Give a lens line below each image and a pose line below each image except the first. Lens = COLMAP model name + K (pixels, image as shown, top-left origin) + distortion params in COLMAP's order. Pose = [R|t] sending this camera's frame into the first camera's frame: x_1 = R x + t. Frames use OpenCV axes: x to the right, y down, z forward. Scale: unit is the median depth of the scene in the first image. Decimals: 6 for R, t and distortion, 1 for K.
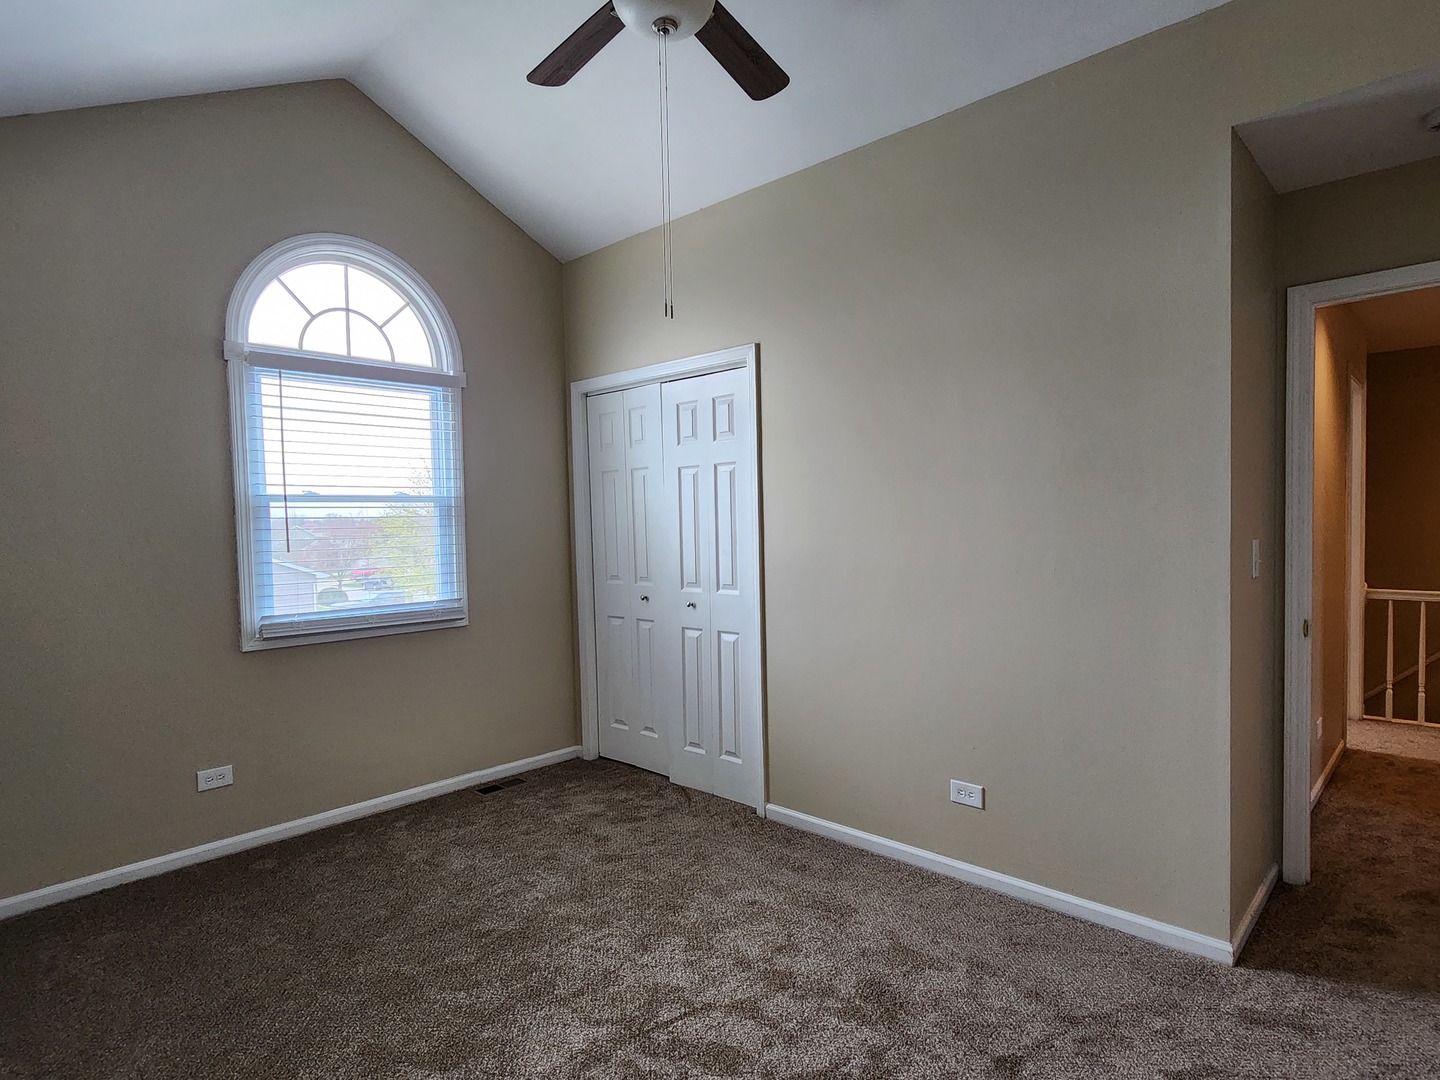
lens RADIAL K [[624.9, 0, 727.9], [0, 624.9, 548.2], [0, 0, 1]] dist [0.016266, -0.000315]
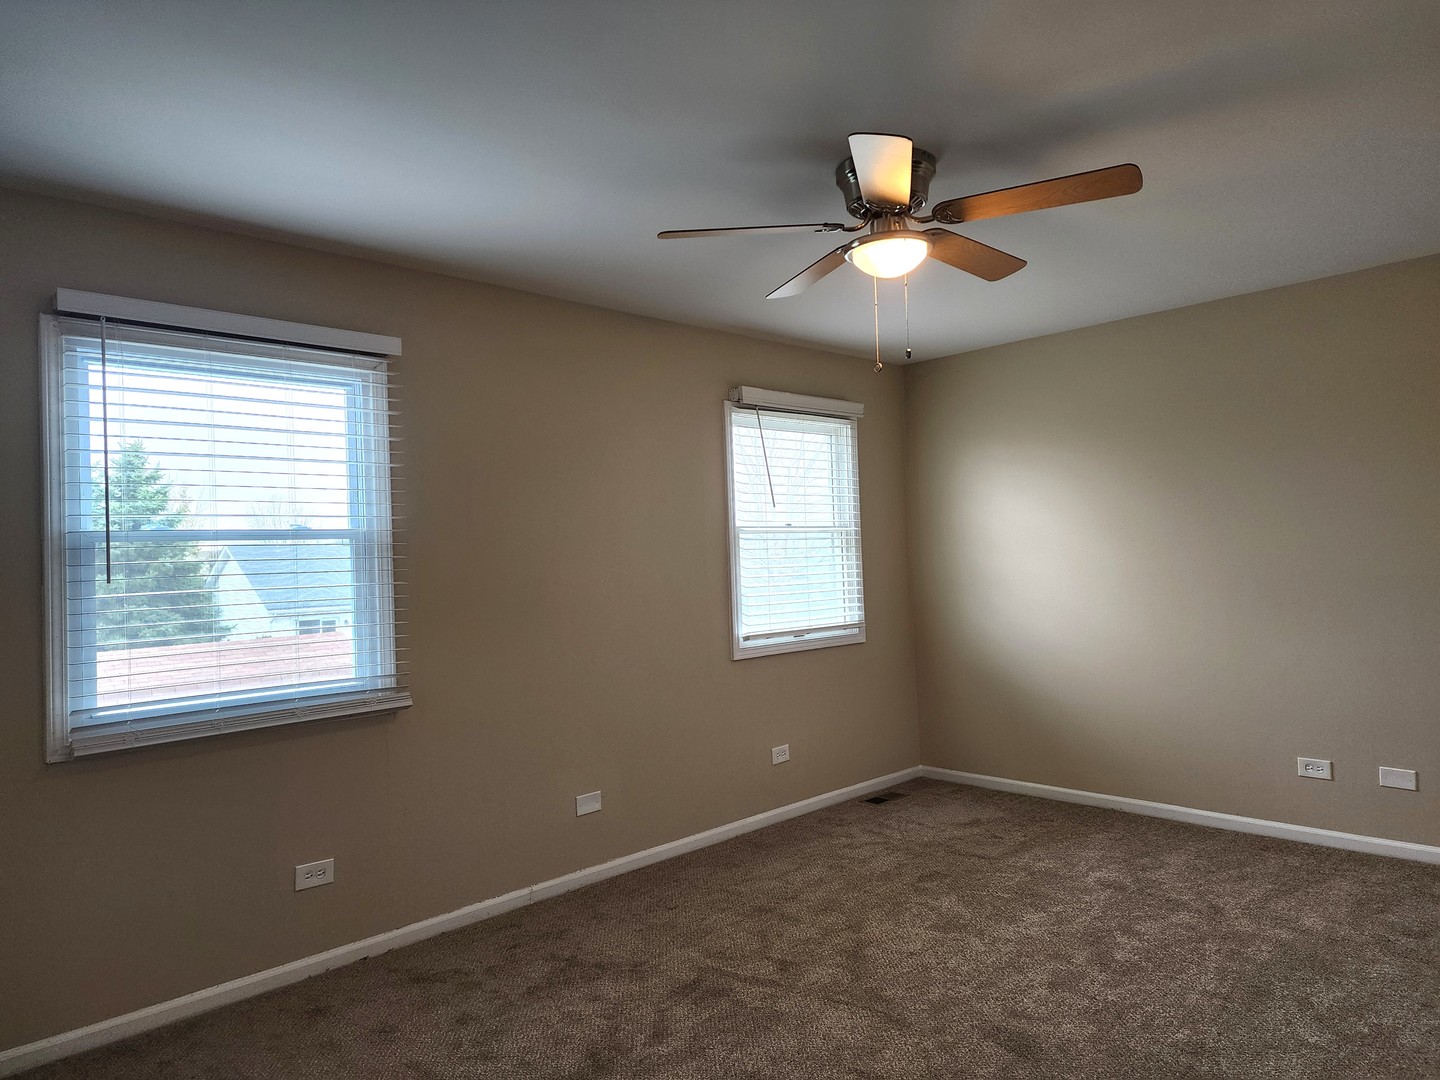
lens RADIAL K [[969.9, 0, 719.3], [0, 969.9, 543.2], [0, 0, 1]] dist [0.069460, -0.061756]
pose [[0.994807, -0.013573, 0.100869, -0.171262], [0.019862, 0.997903, -0.061609, 0.009941], [-0.099821, 0.063293, 0.992990, -0.143552]]
